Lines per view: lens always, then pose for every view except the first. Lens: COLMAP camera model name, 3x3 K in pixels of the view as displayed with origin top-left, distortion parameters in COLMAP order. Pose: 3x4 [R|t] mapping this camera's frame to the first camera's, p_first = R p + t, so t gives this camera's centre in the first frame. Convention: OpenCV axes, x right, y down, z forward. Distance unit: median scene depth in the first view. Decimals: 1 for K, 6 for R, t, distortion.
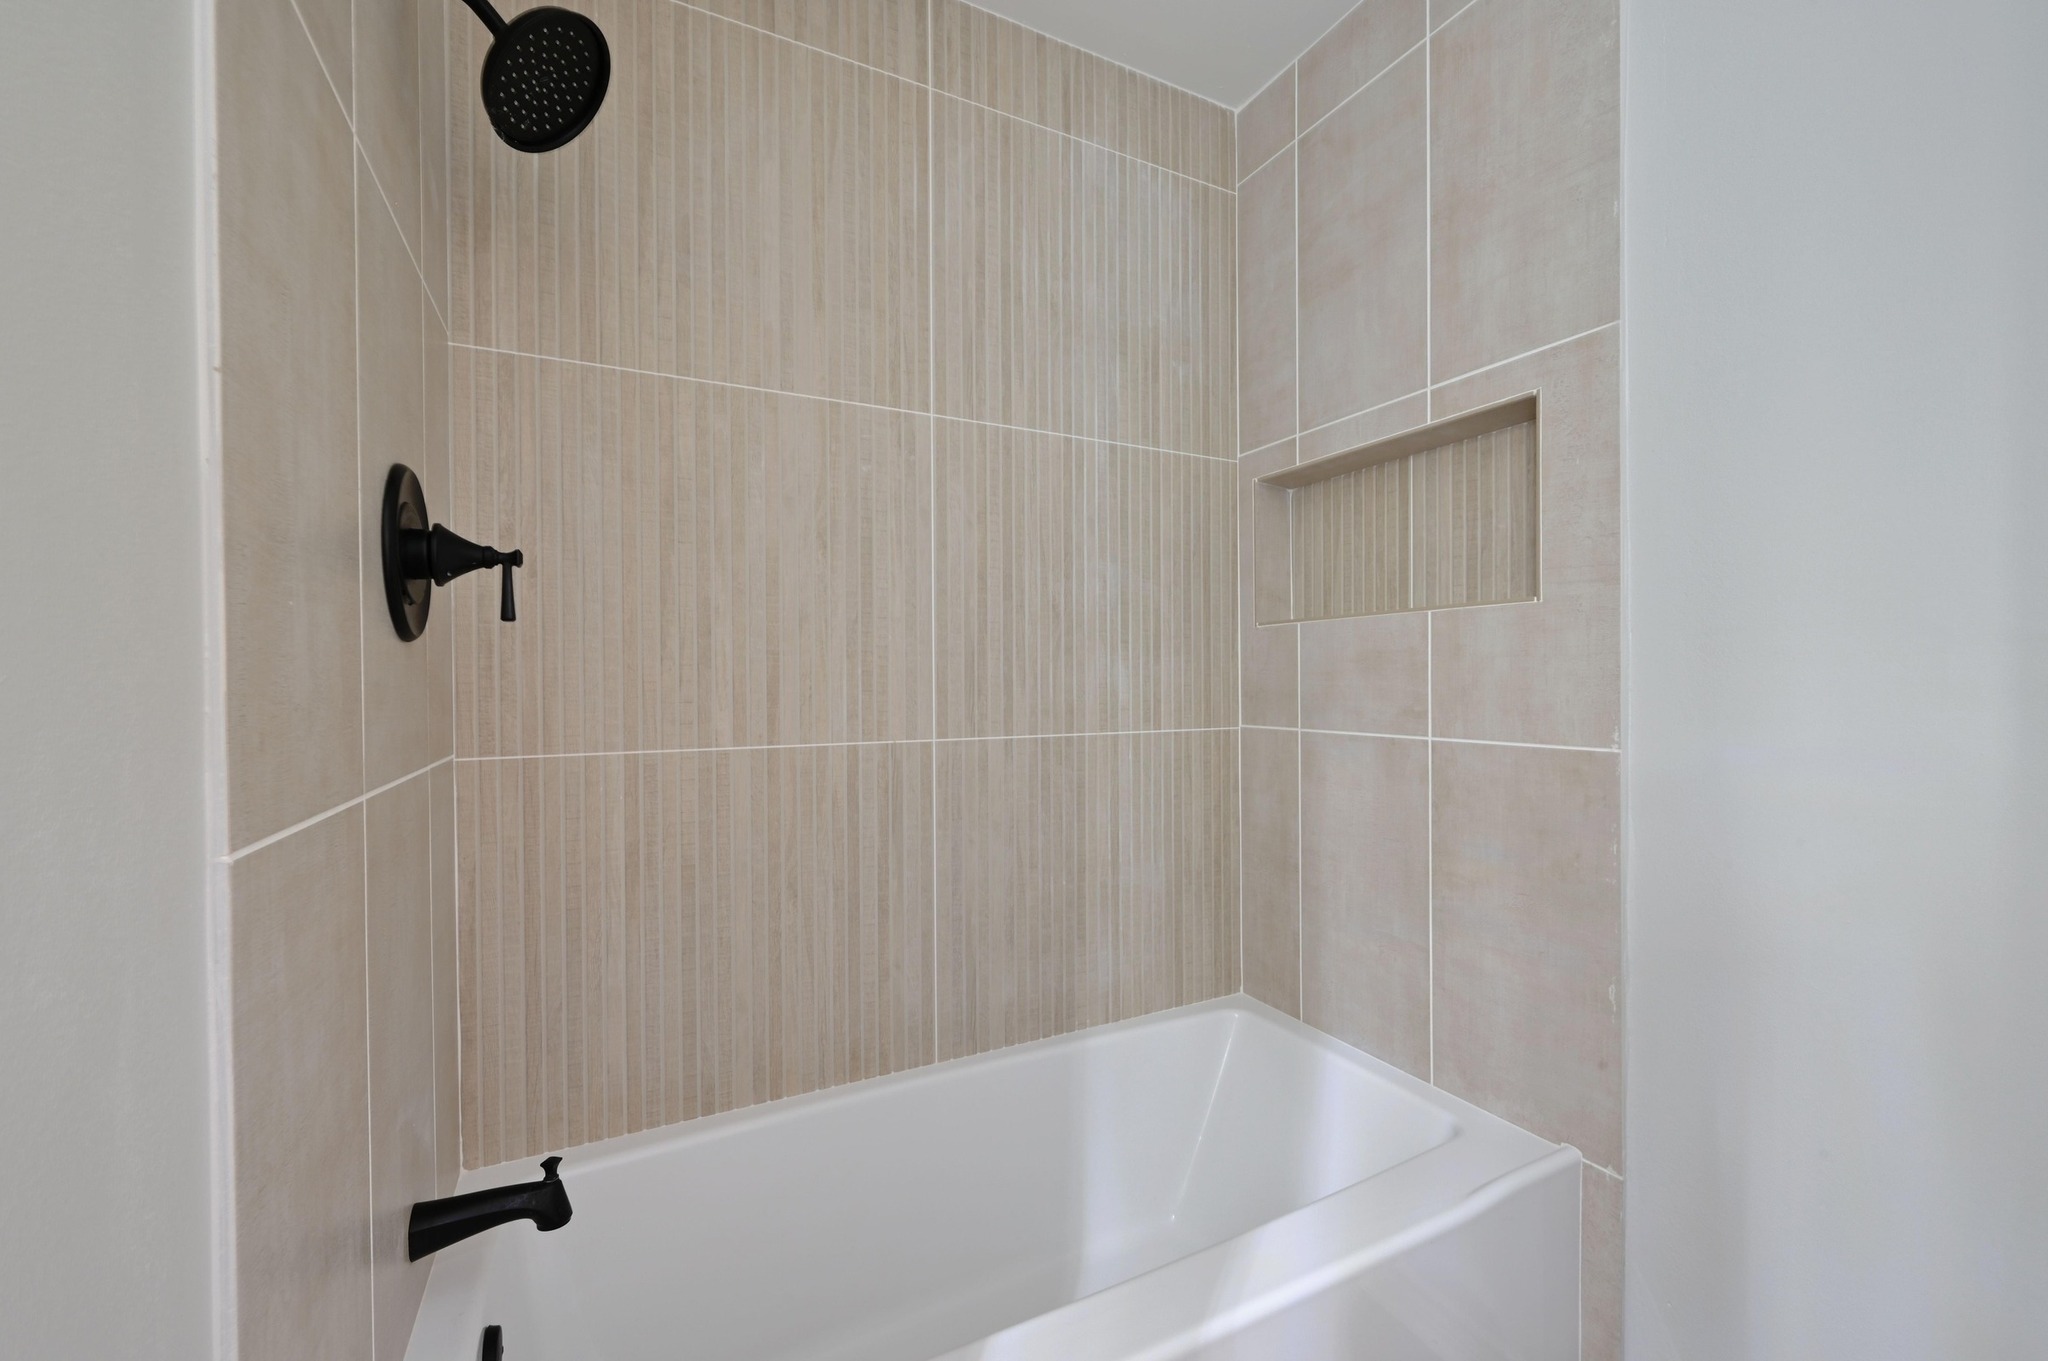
lens RADIAL K [[824.4, 0, 1023.7], [0, 824.4, 686.7], [0, 0, 1]] dist [-0.000252, -0.000091]
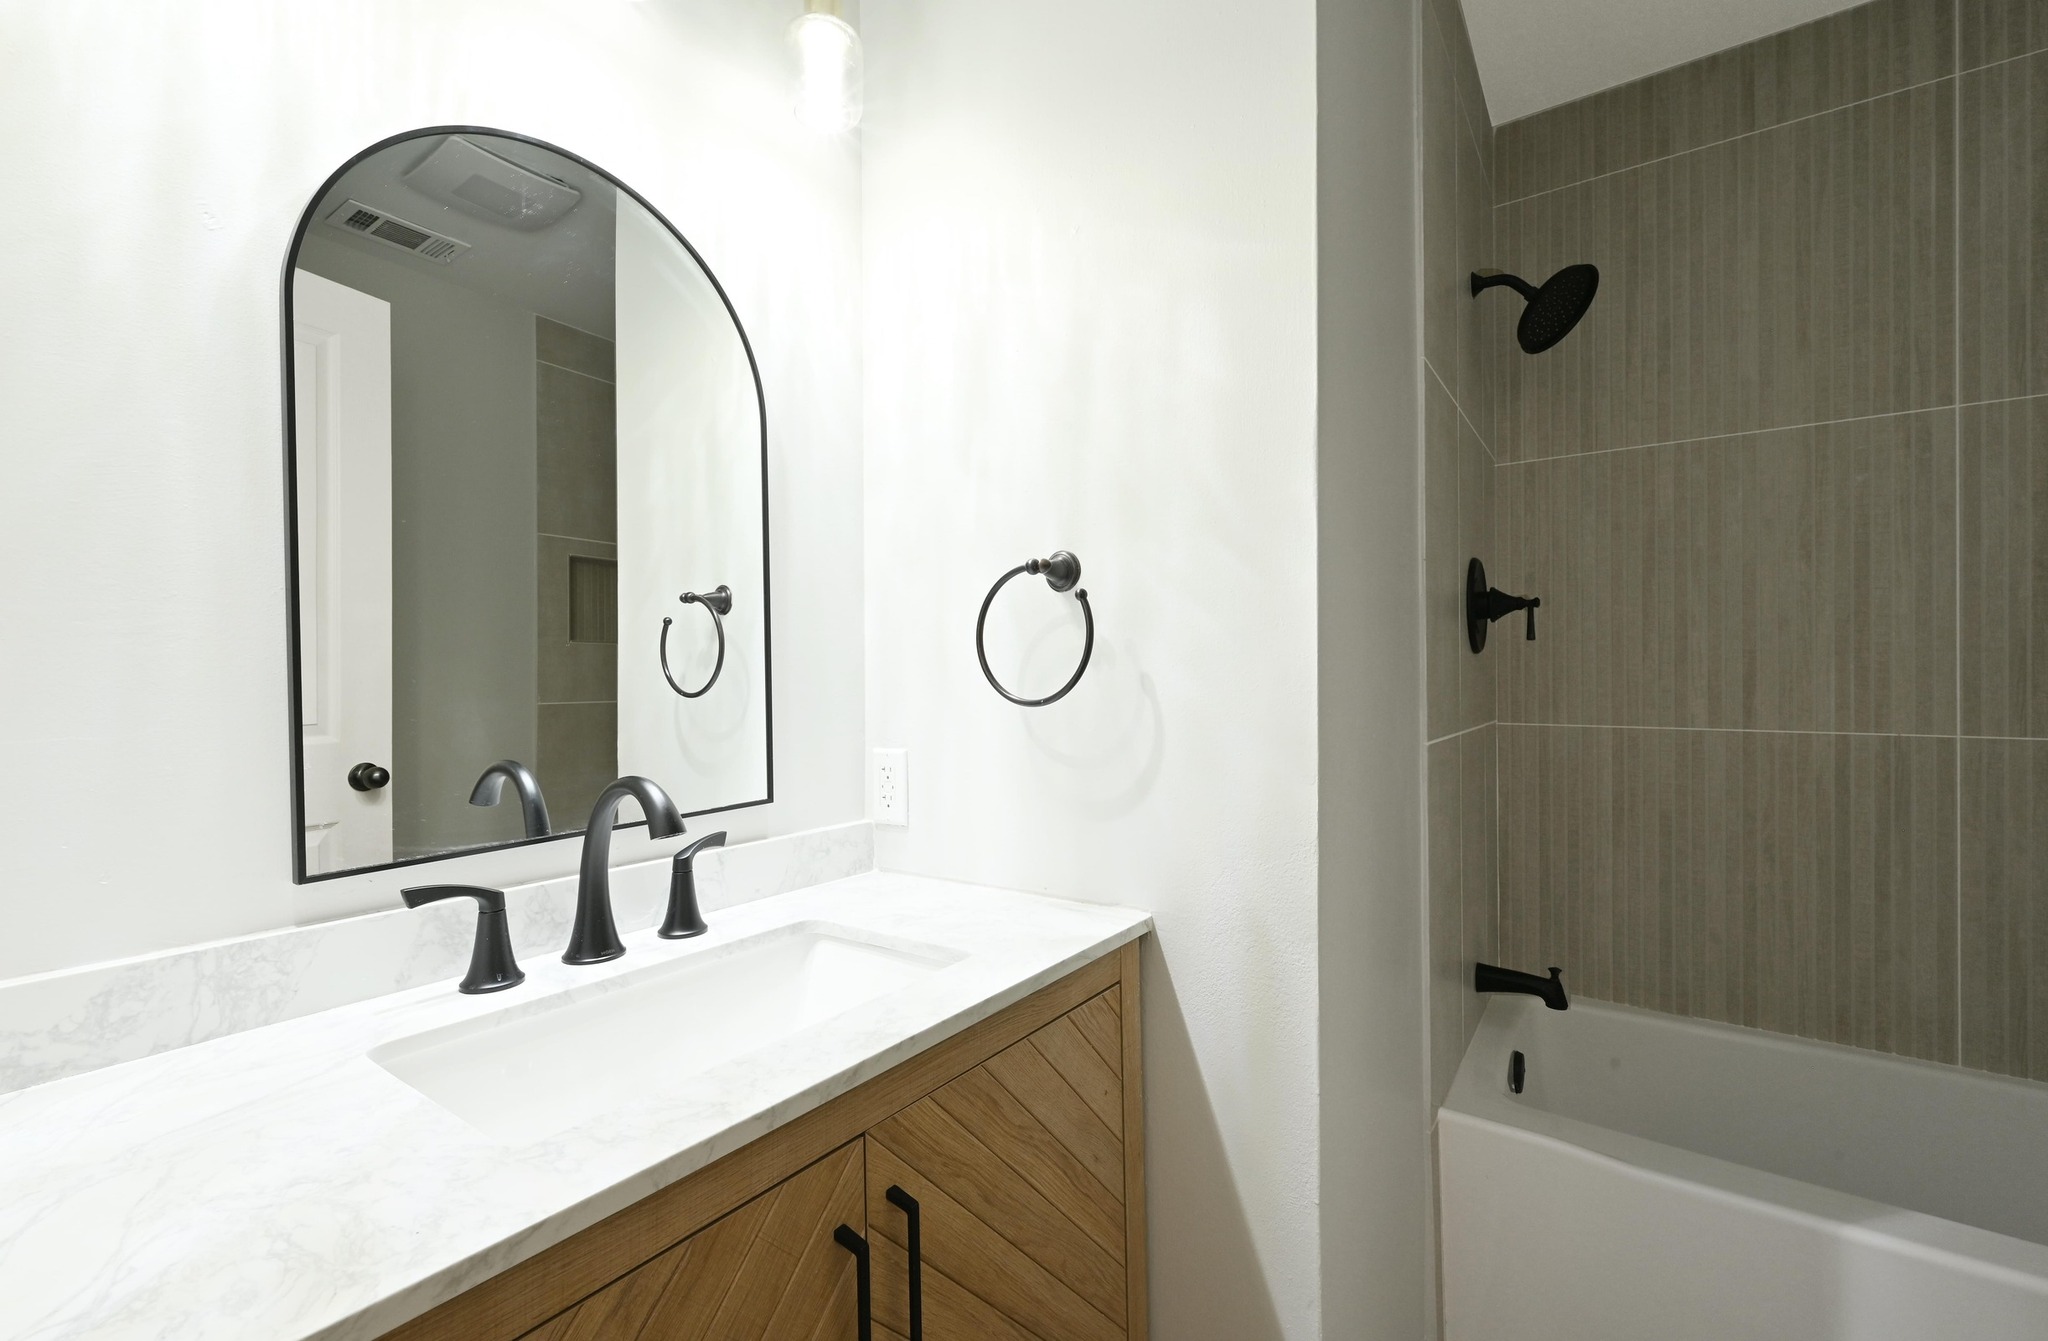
lens RADIAL K [[847.2, 0, 1024.0], [0, 847.2, 670.5], [0, 0, 1]] dist [0.000294, 0.000204]
pose [[0.458348, 0.002222, -0.888770, 0.311945], [-0.006630, 0.999978, -0.000920, -0.005994], [0.888748, 0.006314, 0.458353, -0.507199]]
